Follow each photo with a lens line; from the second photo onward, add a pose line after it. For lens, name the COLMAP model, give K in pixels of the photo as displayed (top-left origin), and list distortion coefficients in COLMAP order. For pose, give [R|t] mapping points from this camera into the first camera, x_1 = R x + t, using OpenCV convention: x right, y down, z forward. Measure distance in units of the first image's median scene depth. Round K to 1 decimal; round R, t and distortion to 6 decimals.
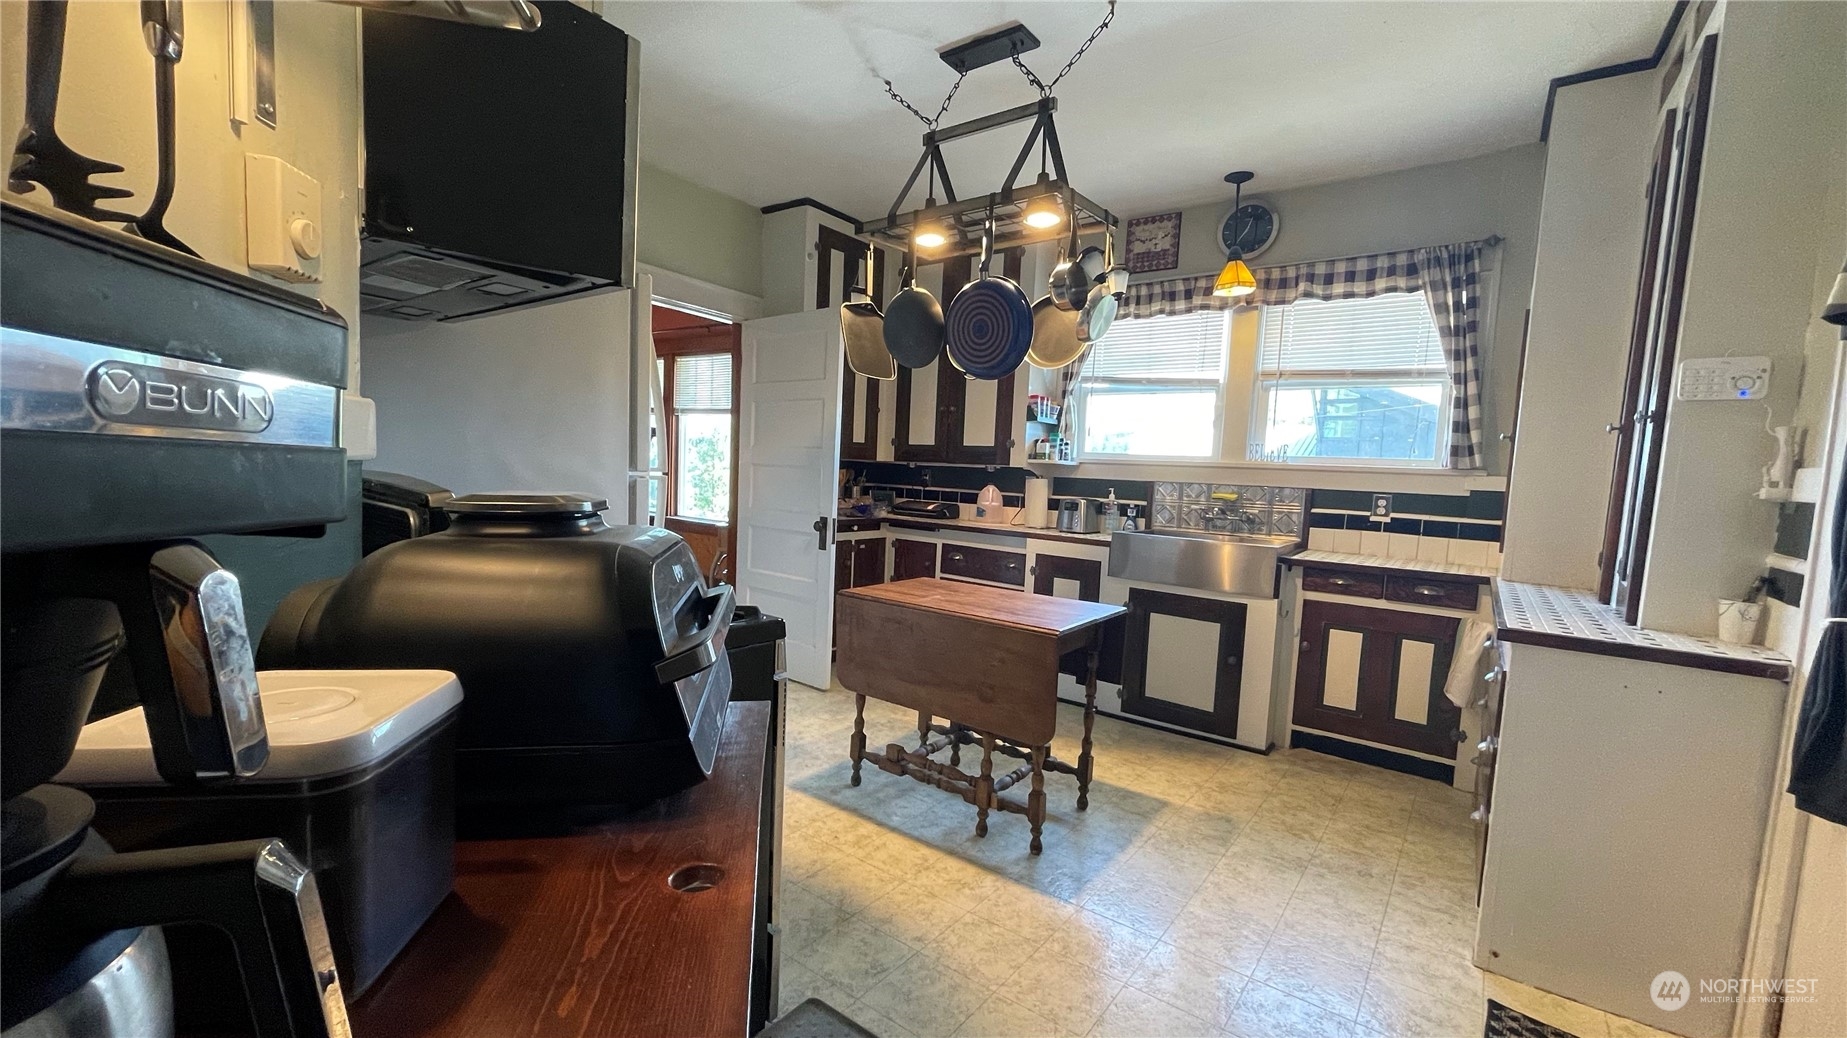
lens RADIAL K [[748.0, 0, 916.1], [0, 748.0, 528.6], [0, 0, 1]] dist [-0.003758, 0.003430]
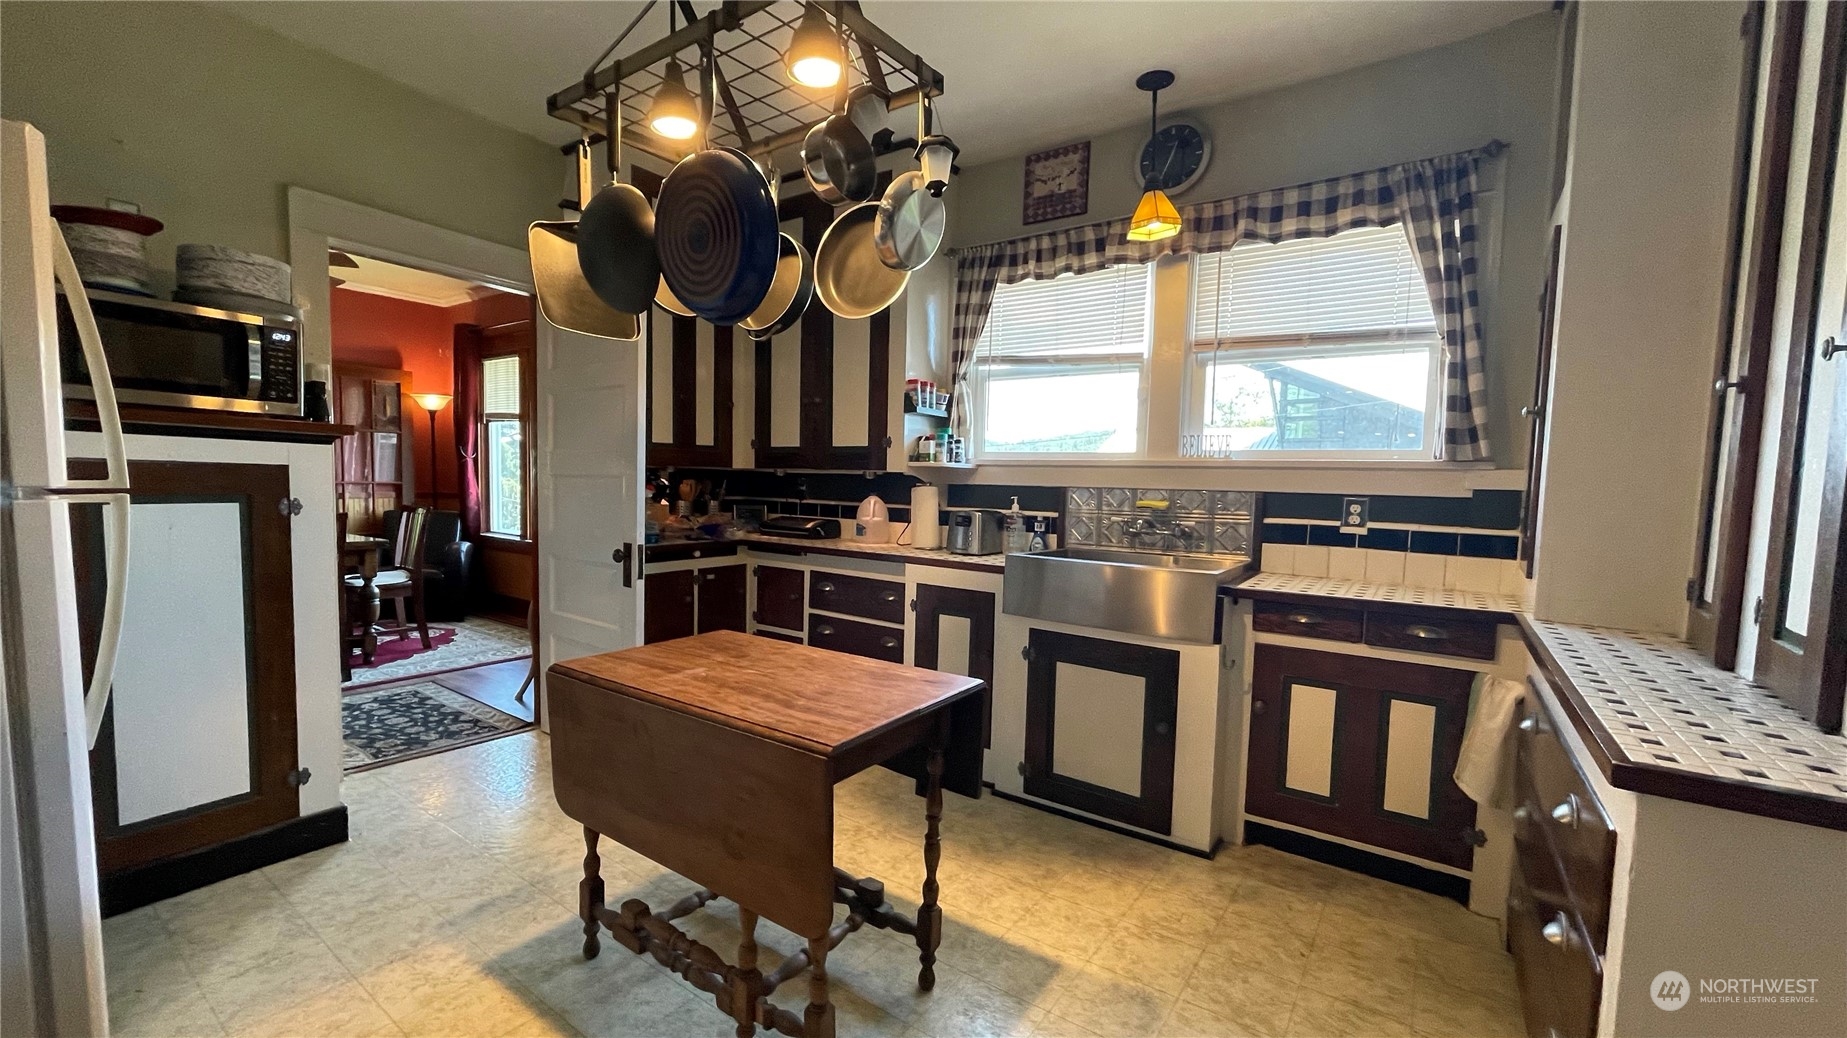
lens RADIAL K [[748.0, 0, 912.9], [0, 748.0, 528.0], [0, 0, 1]] dist [-0.003758, 0.003430]
pose [[0.999173, -0.023389, 0.033246, 0.159113], [0.023849, 0.999624, -0.013526, -0.015890], [-0.032918, 0.014308, 0.999356, 0.273266]]
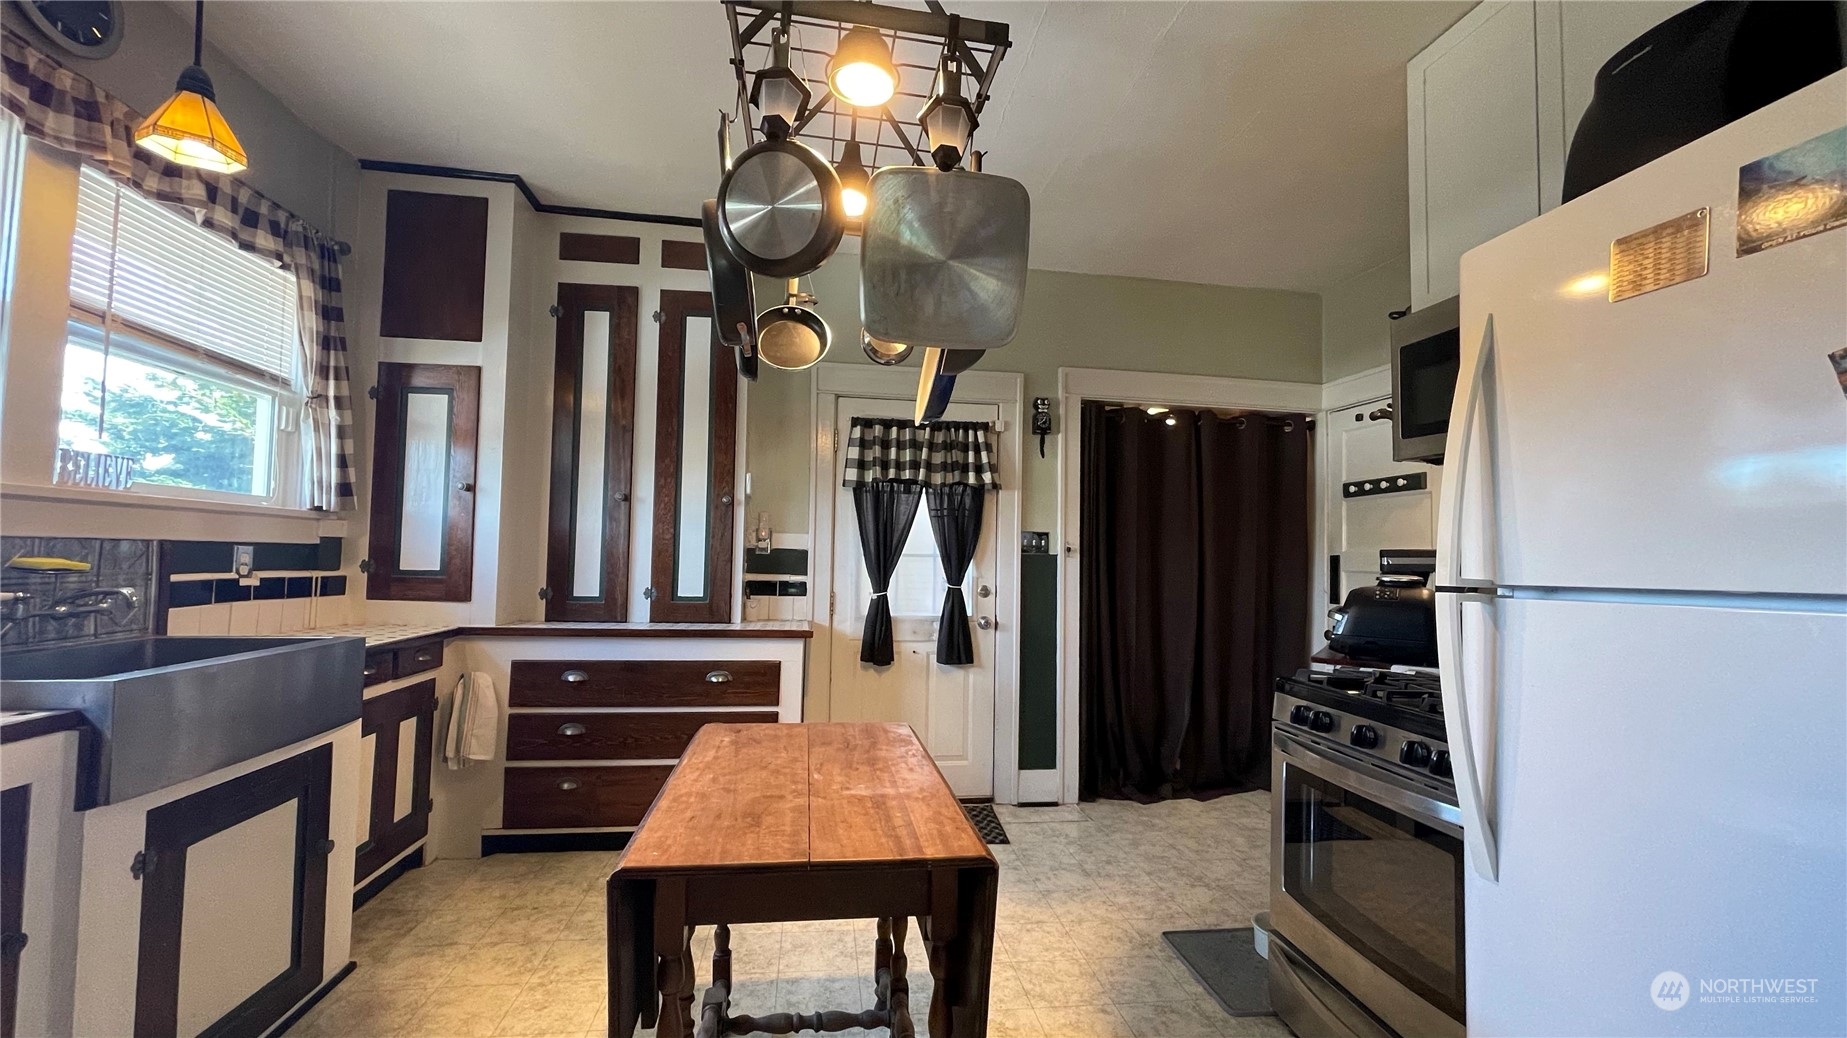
lens RADIAL K [[748.0, 0, 918.0], [0, 748.0, 528.3], [0, 0, 1]] dist [-0.003758, 0.003430]
pose [[-0.705850, -0.034845, 0.707503, -0.297195], [0.001347, 0.998722, 0.050531, -0.097399], [-0.708360, 0.036621, -0.704901, 1.073584]]
